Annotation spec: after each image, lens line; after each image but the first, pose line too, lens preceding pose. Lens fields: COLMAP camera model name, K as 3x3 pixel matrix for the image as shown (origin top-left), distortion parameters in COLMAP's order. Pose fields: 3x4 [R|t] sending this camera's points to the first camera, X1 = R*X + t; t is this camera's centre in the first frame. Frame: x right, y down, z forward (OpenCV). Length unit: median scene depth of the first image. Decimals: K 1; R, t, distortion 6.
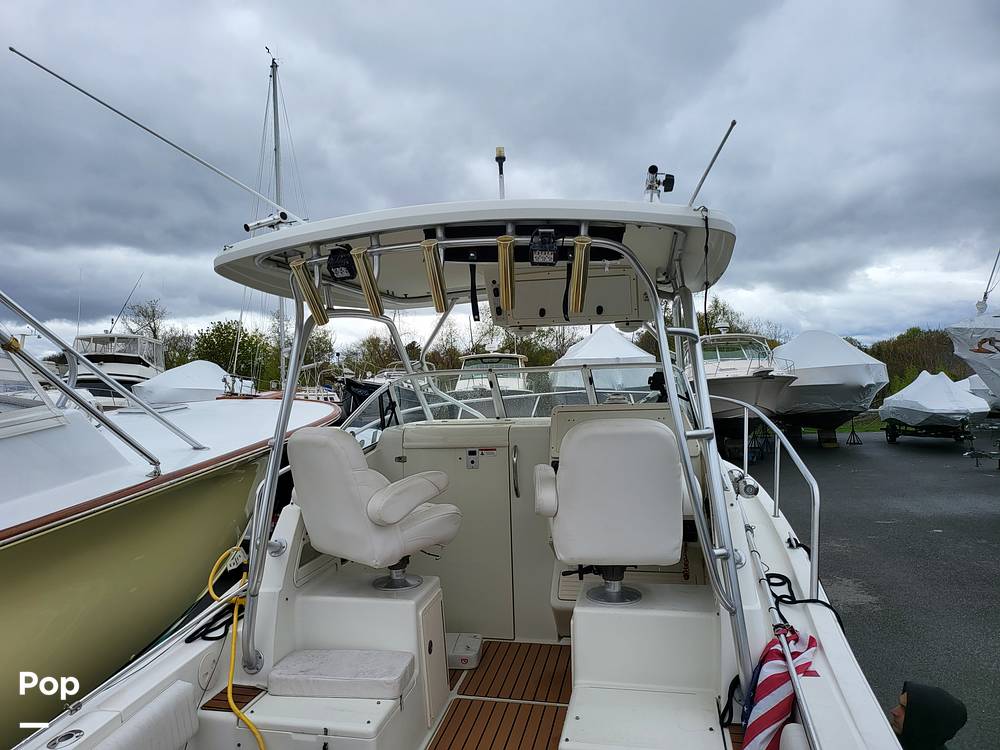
lens RADIAL K [[701.3, 0, 500.0], [0, 701.3, 372.6], [0, 0, 1]] dist [0.030668, -0.023681]
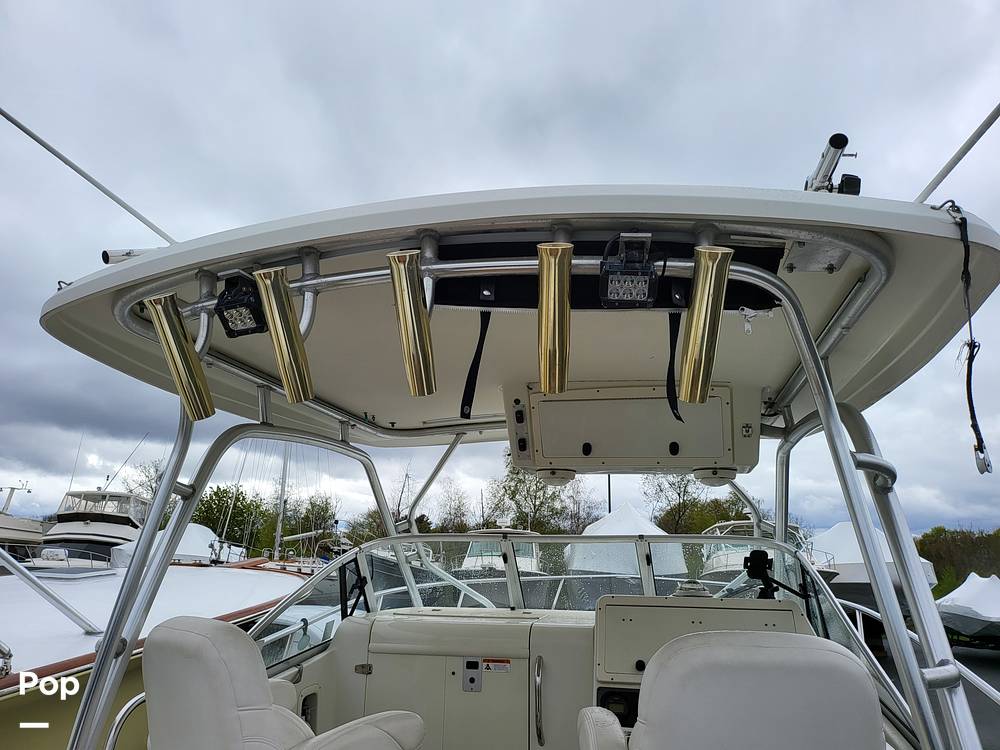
lens RADIAL K [[701.3, 0, 493.1], [0, 701.3, 376.6], [0, 0, 1]] dist [0.030668, -0.023681]
pose [[0.998698, 0.038148, -0.033858, -0.007805], [-0.045220, 0.969288, -0.241737, 0.010978], [0.023596, 0.242954, 0.969751, 0.268334]]
